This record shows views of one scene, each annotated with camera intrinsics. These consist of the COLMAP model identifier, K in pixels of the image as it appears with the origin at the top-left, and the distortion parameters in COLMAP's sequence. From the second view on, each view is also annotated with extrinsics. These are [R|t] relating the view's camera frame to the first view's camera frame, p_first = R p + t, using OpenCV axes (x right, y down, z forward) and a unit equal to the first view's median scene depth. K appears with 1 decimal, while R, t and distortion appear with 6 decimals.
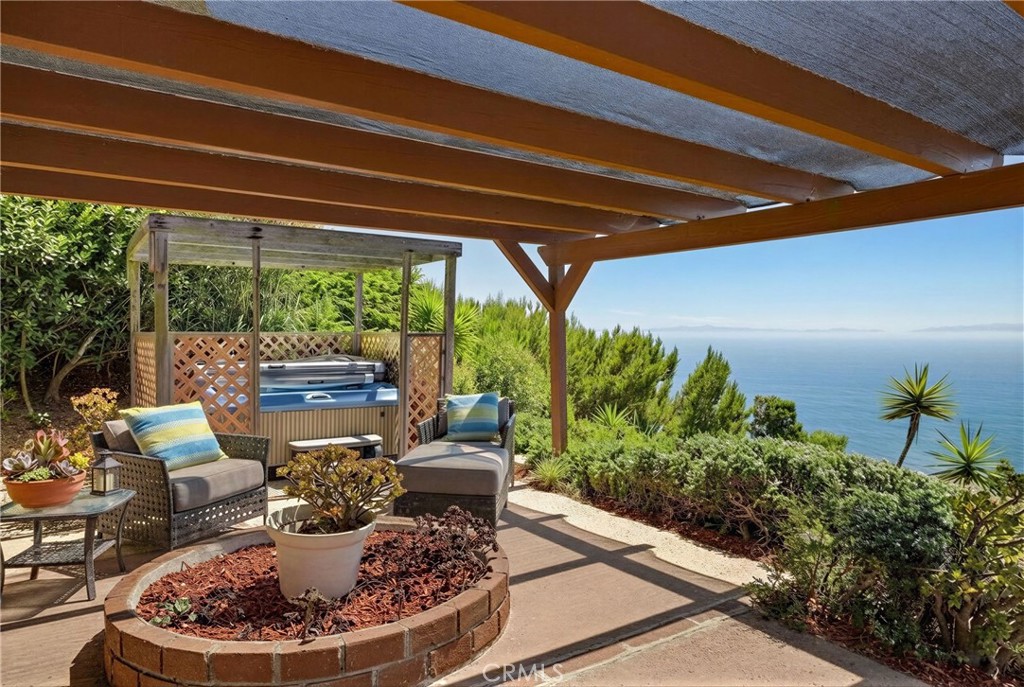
lens RADIAL K [[649.2, 0, 511.7], [0, 649.2, 329.1], [0, 0, 1]] dist [-0.001414, -0.000329]
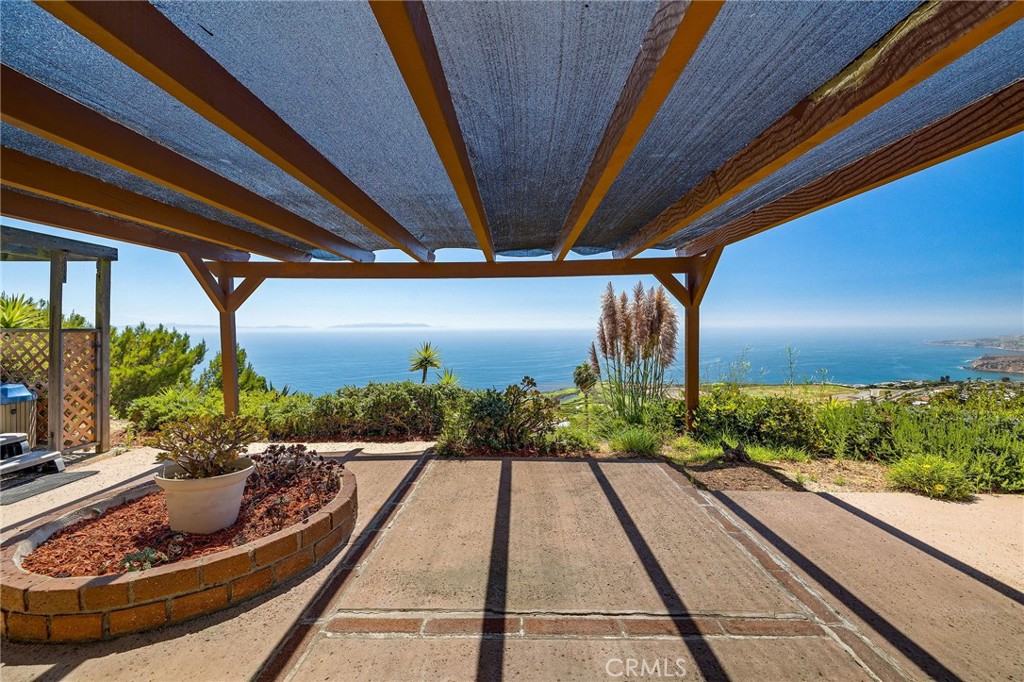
lens RADIAL K [[441.3, 0, 515.4], [0, 441.3, 329.1], [0, 0, 1]] dist [-0.000539, 0.000119]
pose [[0.569550, -0.009155, 0.821906, -0.325281], [0.002733, 0.999954, 0.009245, 0.002138], [-0.821952, -0.003019, 0.569549, -0.010027]]
